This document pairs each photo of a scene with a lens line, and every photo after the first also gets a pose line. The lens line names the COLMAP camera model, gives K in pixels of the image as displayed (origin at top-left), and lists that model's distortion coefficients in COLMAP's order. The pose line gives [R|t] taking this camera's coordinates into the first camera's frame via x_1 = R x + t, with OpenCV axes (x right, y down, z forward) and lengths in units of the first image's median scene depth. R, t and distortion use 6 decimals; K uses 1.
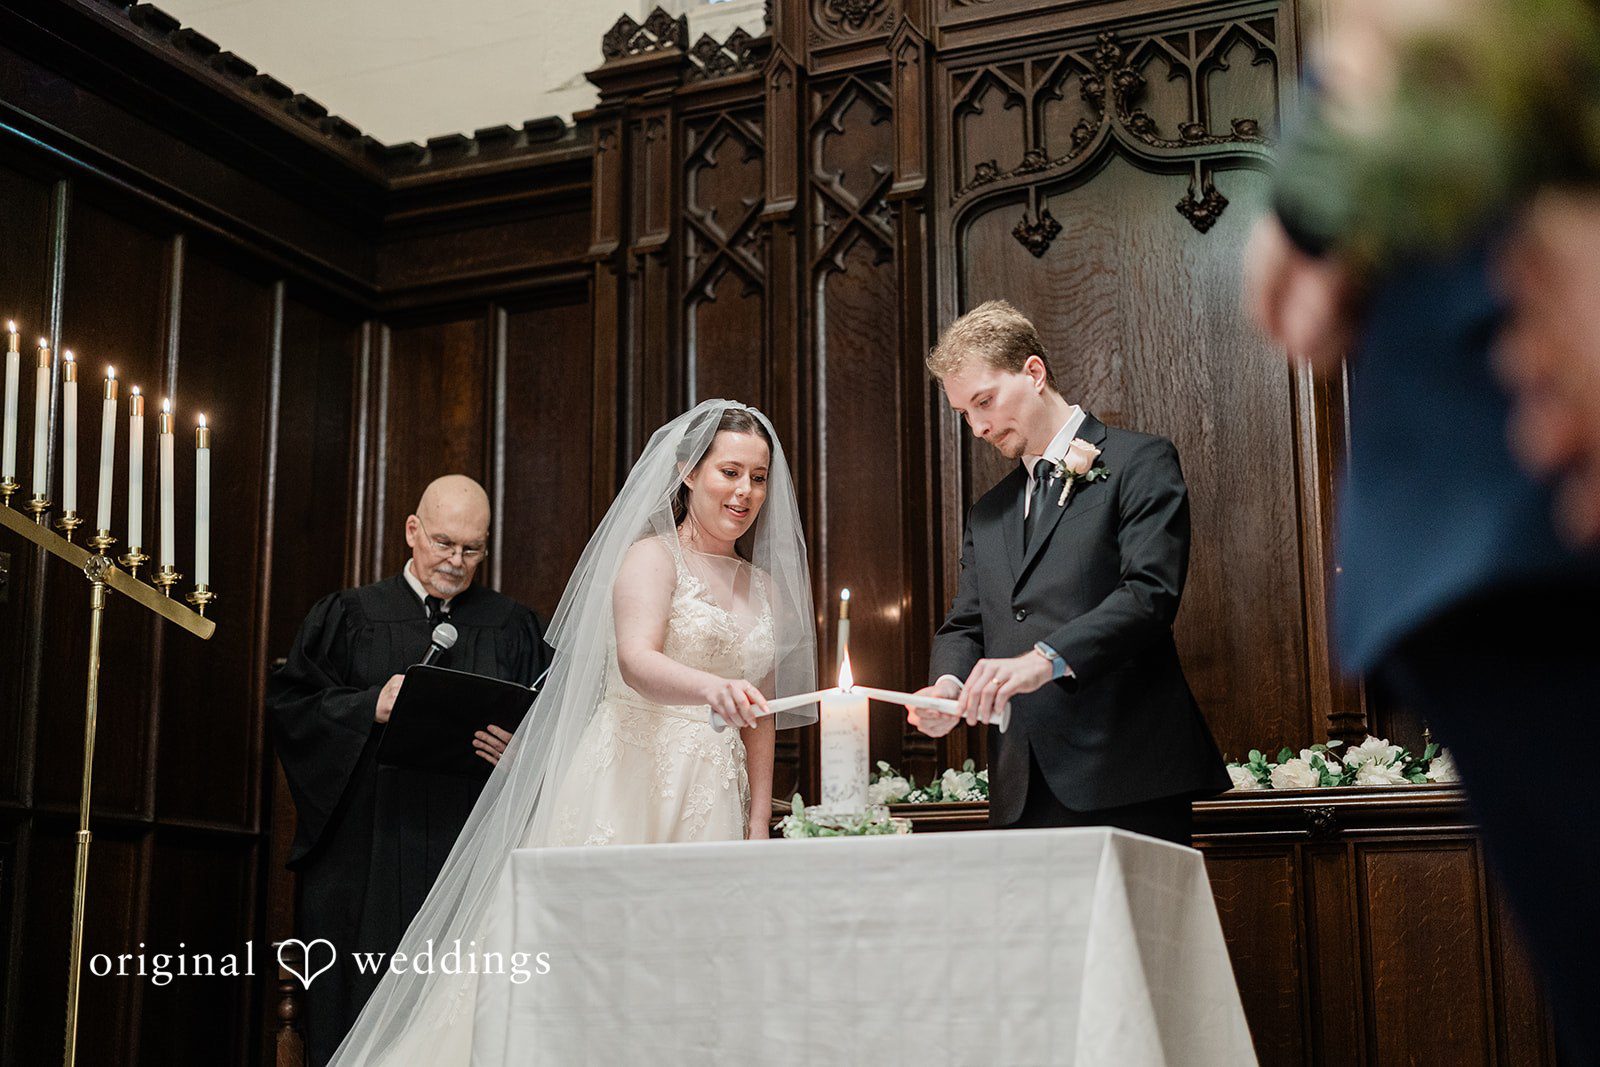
lens RADIAL K [[2305.7, 0, 800.0], [0, 2305.7, 533.5], [0, 0, 1]] dist [0.018272, 0.007533]
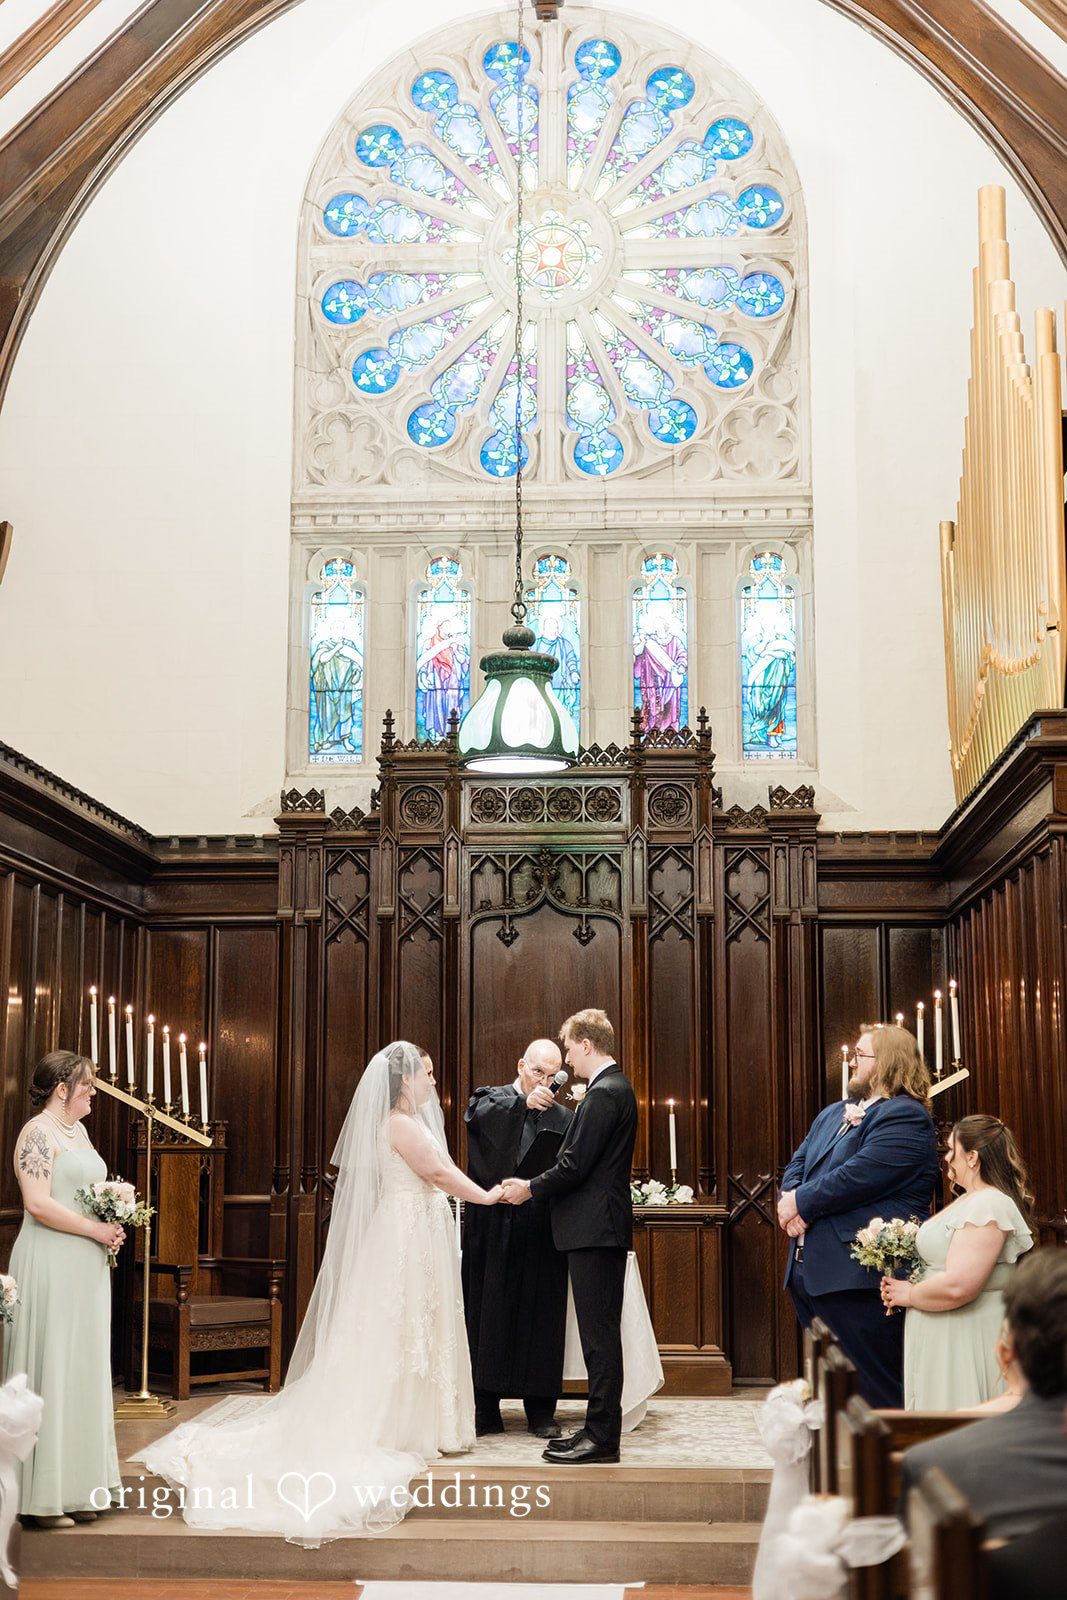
lens RADIAL K [[2163.7, 0, 575.3], [0, 2163.7, 855.3], [0, 0, 1]] dist [-0.012147, 0.049401]
pose [[0.930498, 0.054245, 0.362259, -0.588313], [-0.078842, 0.995453, 0.053456, -0.321889], [-0.357712, -0.078302, 0.930543, -0.934913]]
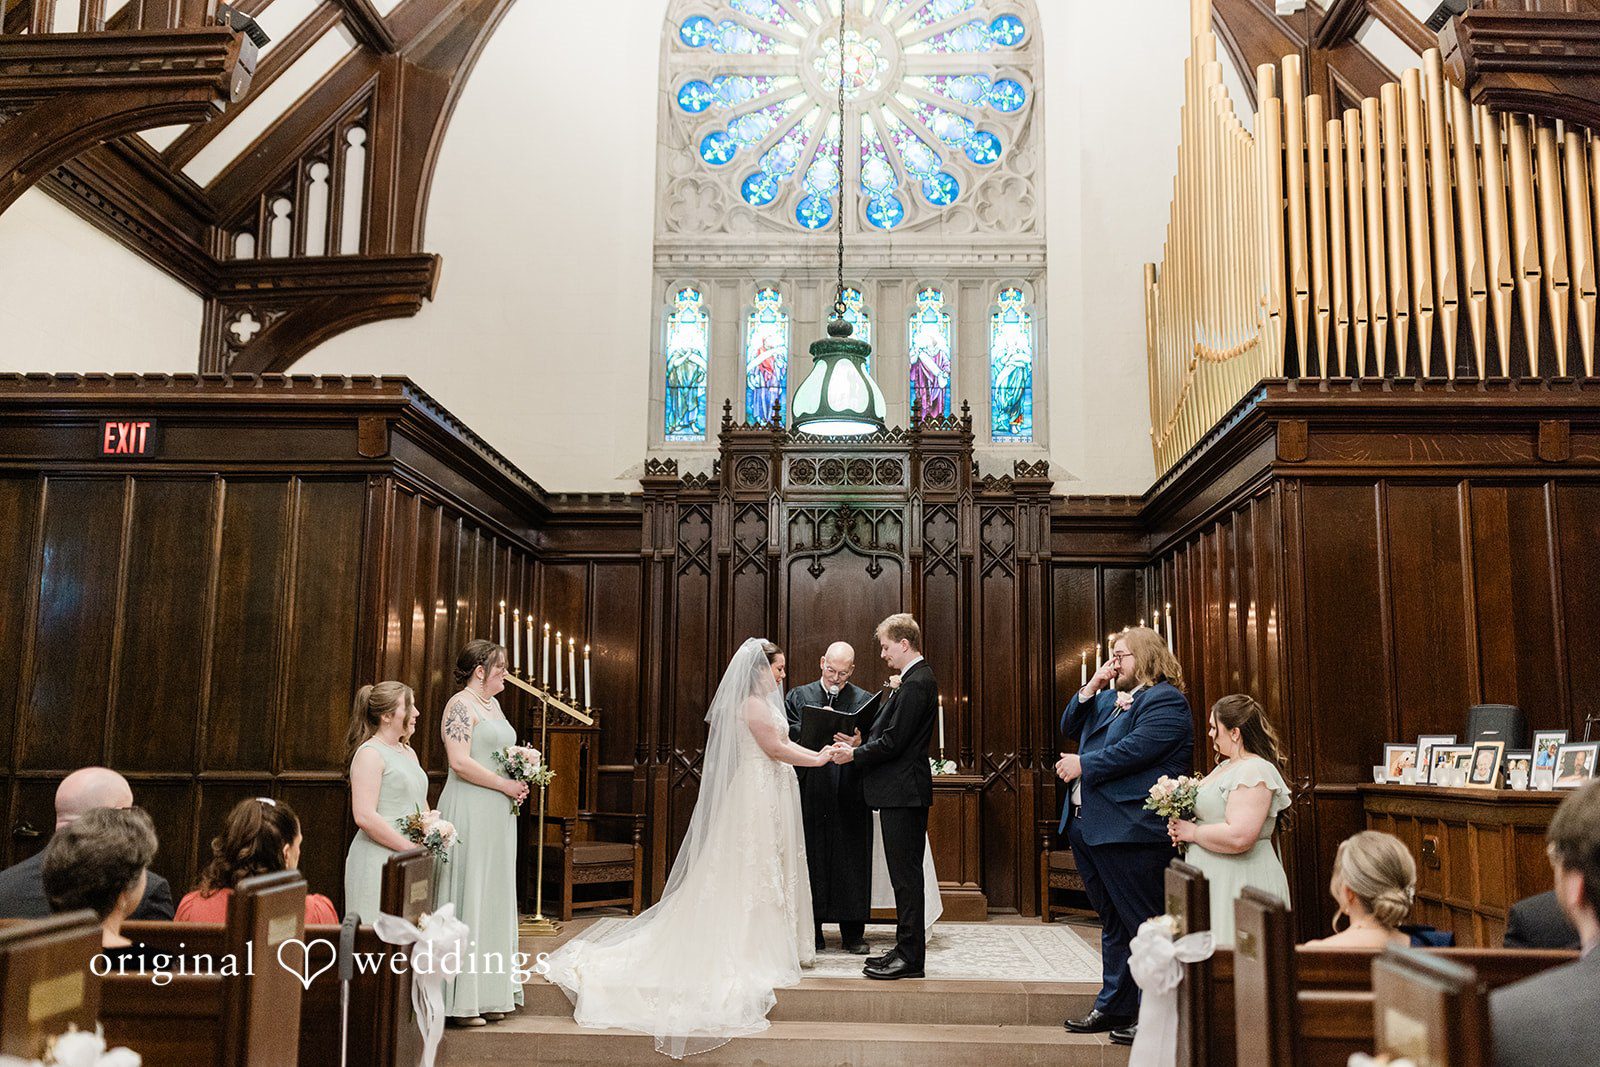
lens RADIAL K [[1446.9, 0, 833.7], [0, 1446.9, 553.1], [0, 0, 1]] dist [0.002790, -0.002425]
pose [[0.924700, 0.065777, 0.374970, -0.560346], [-0.091728, 0.994438, 0.051764, -0.248338], [-0.369480, -0.082262, 0.925591, -0.689401]]
